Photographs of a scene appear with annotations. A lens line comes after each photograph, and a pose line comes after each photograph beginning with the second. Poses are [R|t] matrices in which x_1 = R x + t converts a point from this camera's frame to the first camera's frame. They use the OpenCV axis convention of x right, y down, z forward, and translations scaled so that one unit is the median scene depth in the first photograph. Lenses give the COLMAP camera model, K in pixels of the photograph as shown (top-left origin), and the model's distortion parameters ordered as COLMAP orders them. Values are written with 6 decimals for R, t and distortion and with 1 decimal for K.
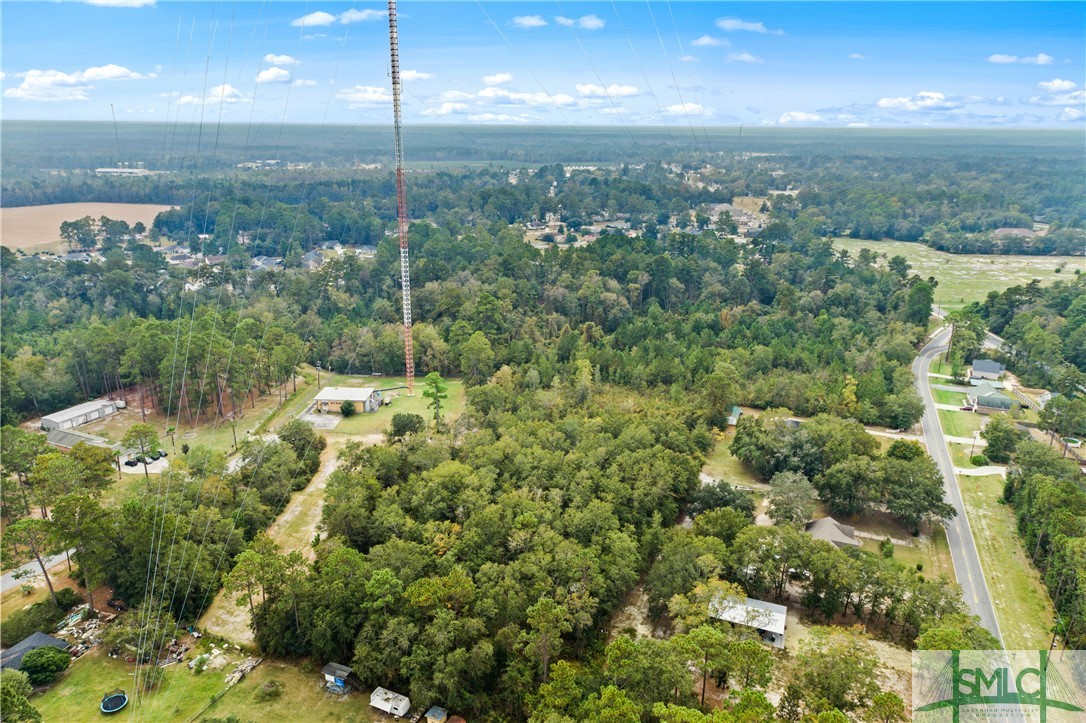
lens RADIAL K [[734.3, 0, 543.0], [0, 734.3, 361.5], [0, 0, 1]] dist [-0.006586, 0.016535]
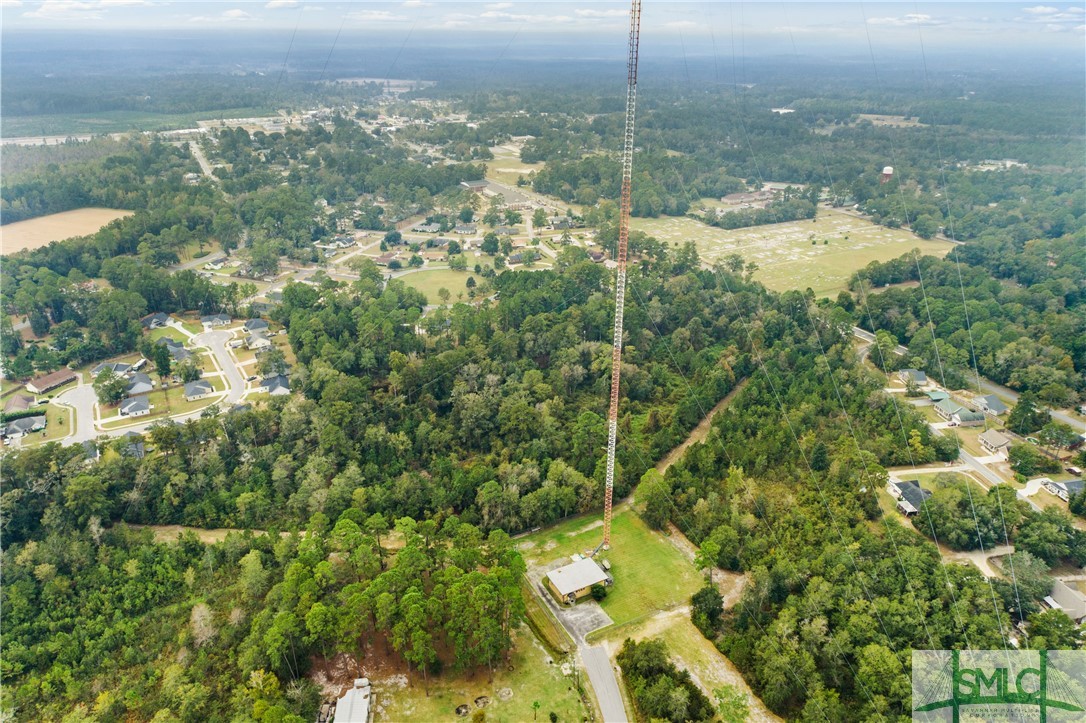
lens RADIAL K [[734.3, 0, 543.0], [0, 734.3, 361.5], [0, 0, 1]] dist [-0.006586, 0.016535]
pose [[0.856848, -0.216560, 0.467882, -0.435308], [0.158804, 0.974242, 0.160108, -0.245245], [-0.490503, -0.062887, 0.869168, 0.117950]]
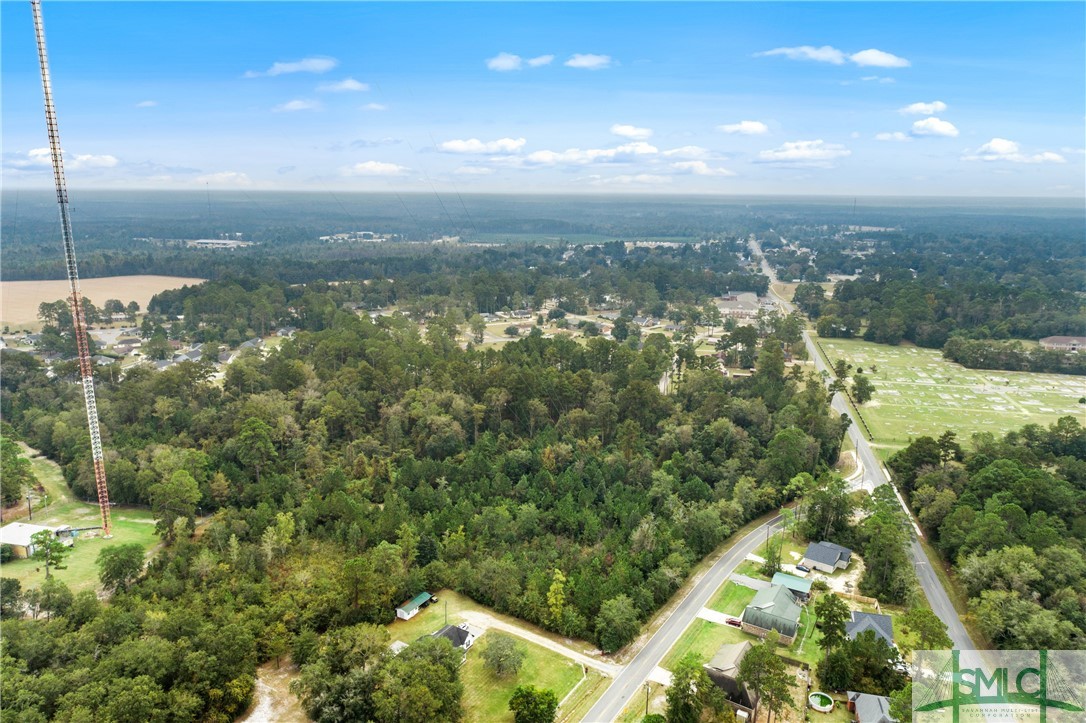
lens RADIAL K [[734.3, 0, 543.0], [0, 734.3, 361.5], [0, 0, 1]] dist [-0.006586, 0.016535]
pose [[0.983114, 0.042405, -0.178012, 0.316952], [-0.057546, 0.995070, -0.080771, -0.080852], [0.173709, 0.089651, 0.980708, 0.128128]]
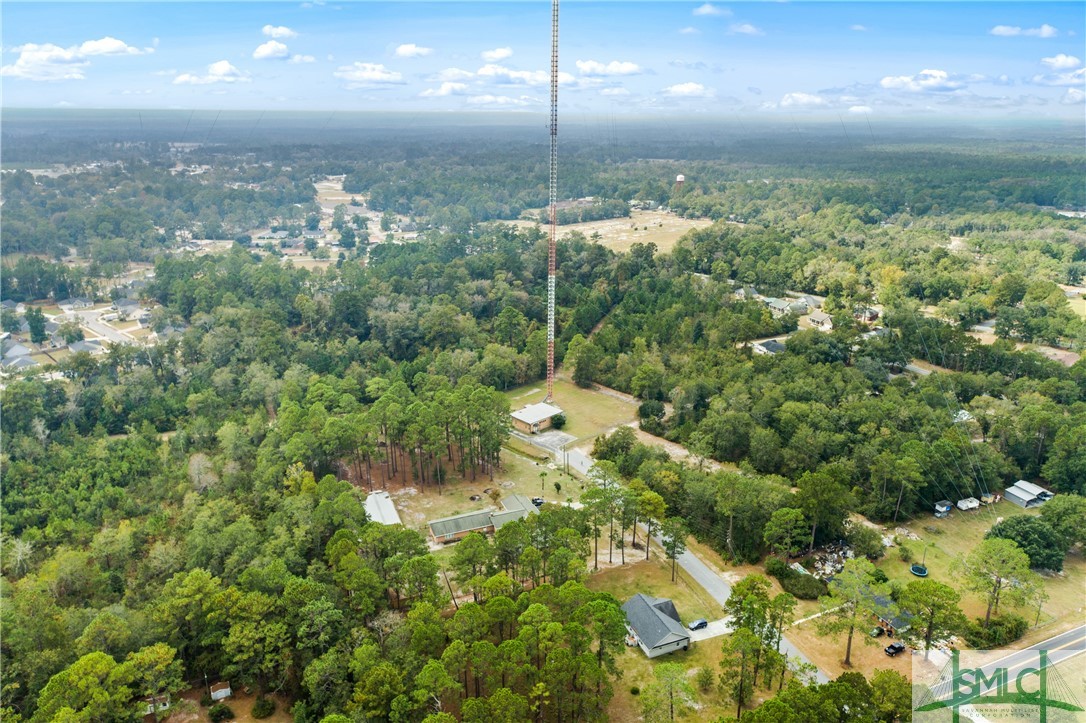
lens RADIAL K [[734.3, 0, 543.0], [0, 734.3, 361.5], [0, 0, 1]] dist [-0.006586, 0.016535]
pose [[0.677672, -0.241296, 0.694649, -0.626640], [0.224204, 0.967453, 0.117334, -0.097972], [-0.700352, 0.076230, 0.709716, 0.124186]]
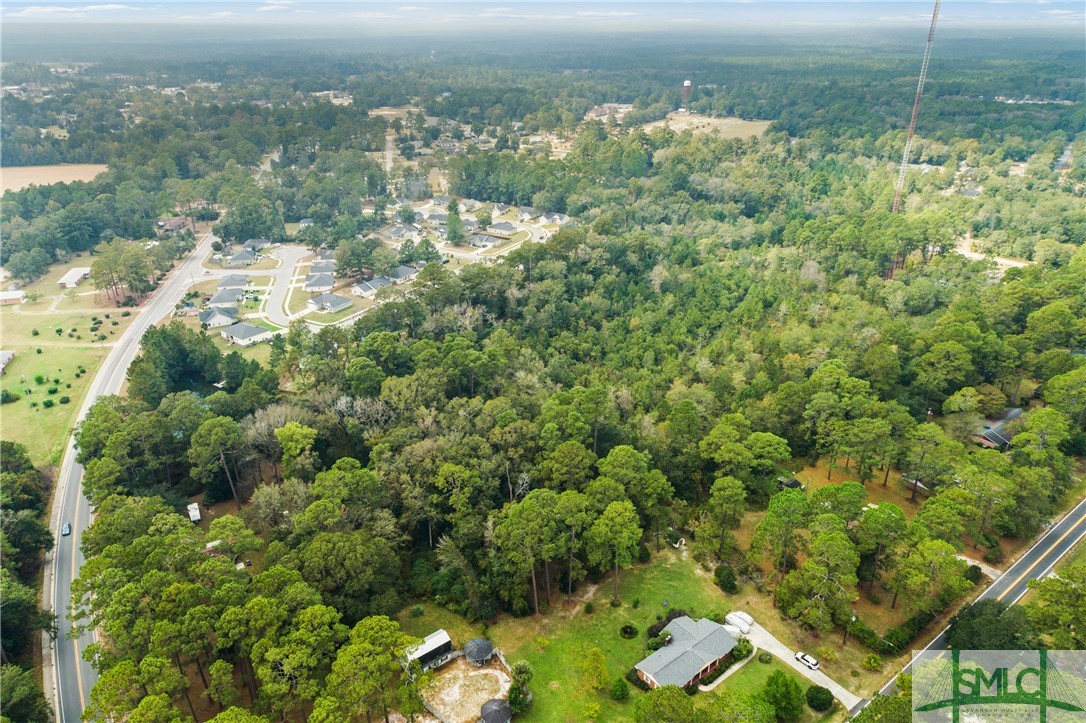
lens RADIAL K [[734.3, 0, 543.0], [0, 734.3, 361.5], [0, 0, 1]] dist [-0.006586, 0.016535]
pose [[0.465929, -0.379141, 0.799476, -1.300593], [0.275149, 0.920832, 0.276337, -0.234943], [-0.840954, 0.091222, 0.533363, 0.520774]]
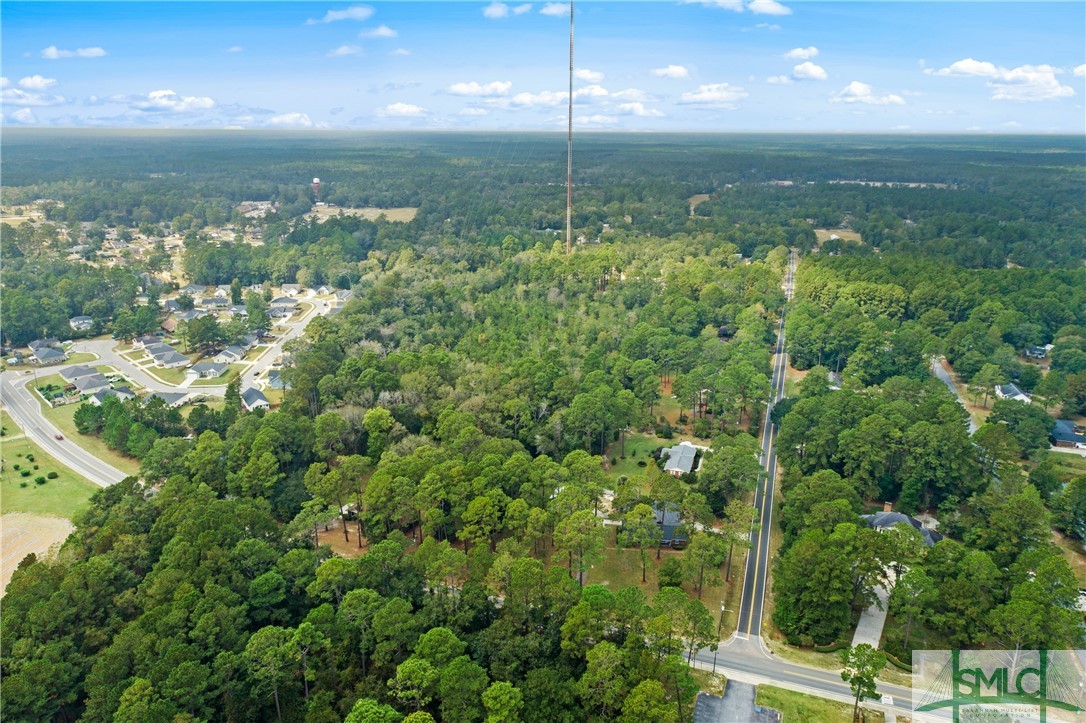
lens RADIAL K [[734.3, 0, 543.0], [0, 734.3, 361.5], [0, 0, 1]] dist [-0.006586, 0.016535]
pose [[-0.095665, -0.309526, 0.946067, -1.612067], [0.300529, 0.897093, 0.323892, -0.310054], [-0.948963, 0.315306, 0.007201, 0.748191]]
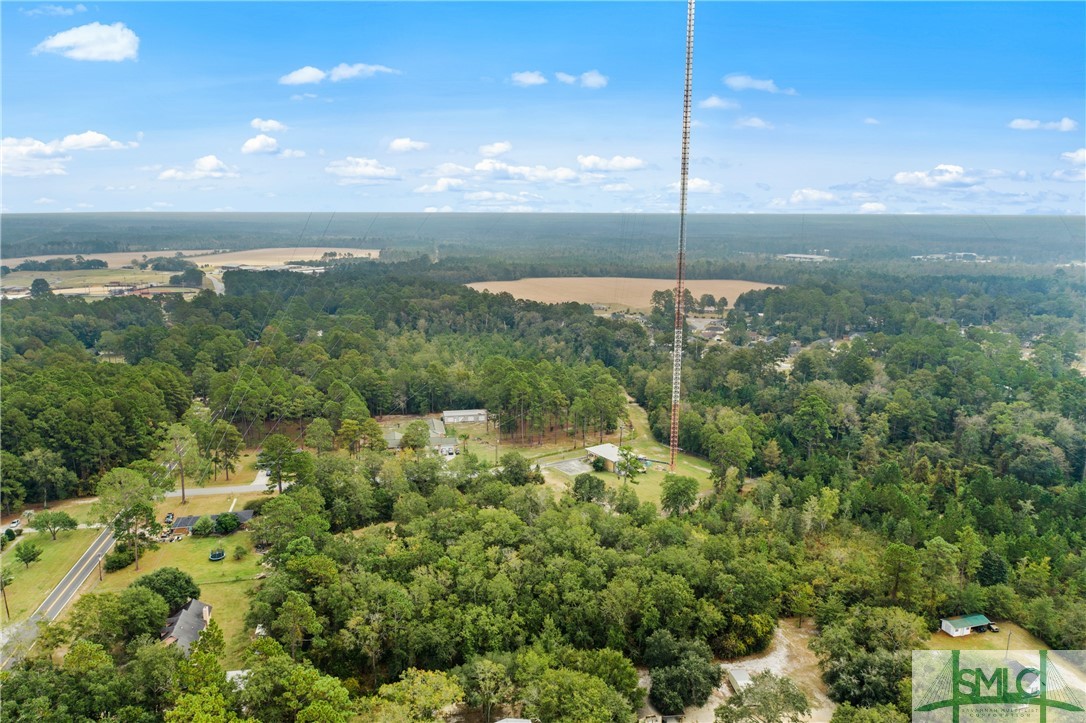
lens RADIAL K [[734.3, 0, 543.0], [0, 734.3, 361.5], [0, 0, 1]] dist [-0.006586, 0.016535]
pose [[0.591810, 0.154777, -0.791079, 0.316543], [-0.246506, 0.969127, 0.005201, -0.041661], [0.767461, 0.191927, 0.611692, 0.141256]]
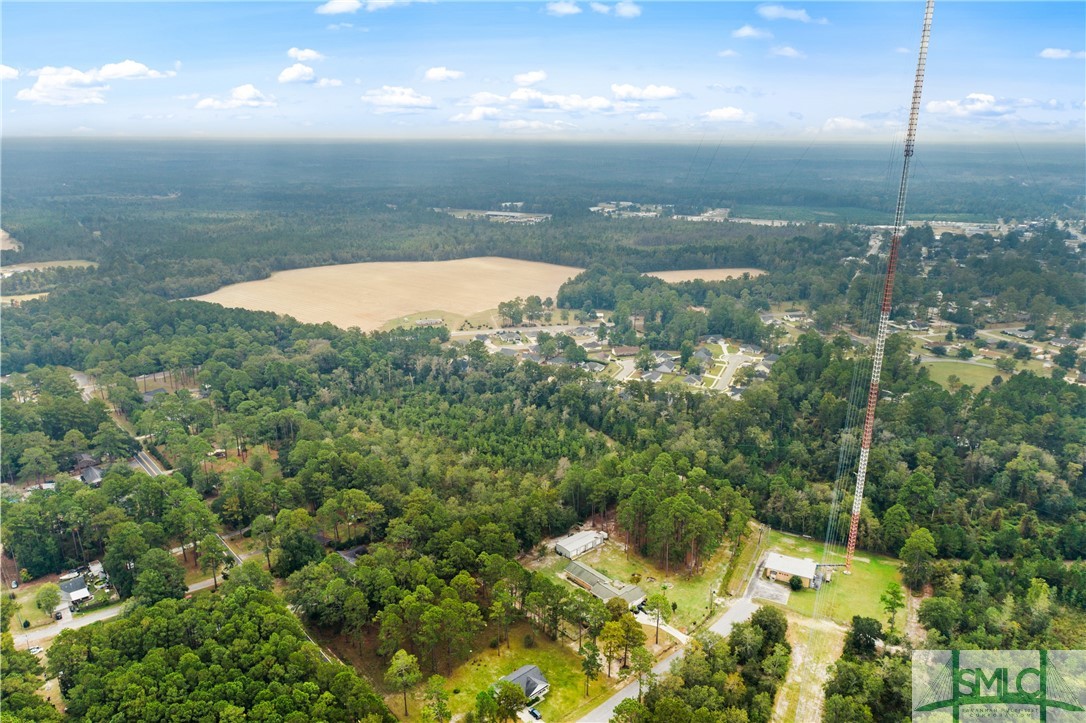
lens RADIAL K [[734.3, 0, 543.0], [0, 734.3, 361.5], [0, 0, 1]] dist [-0.006586, 0.016535]
pose [[0.913946, 0.115411, -0.389080, -0.132915], [-0.122563, 0.992440, 0.006483, -0.141269], [0.386886, 0.041761, 0.921181, -0.126539]]
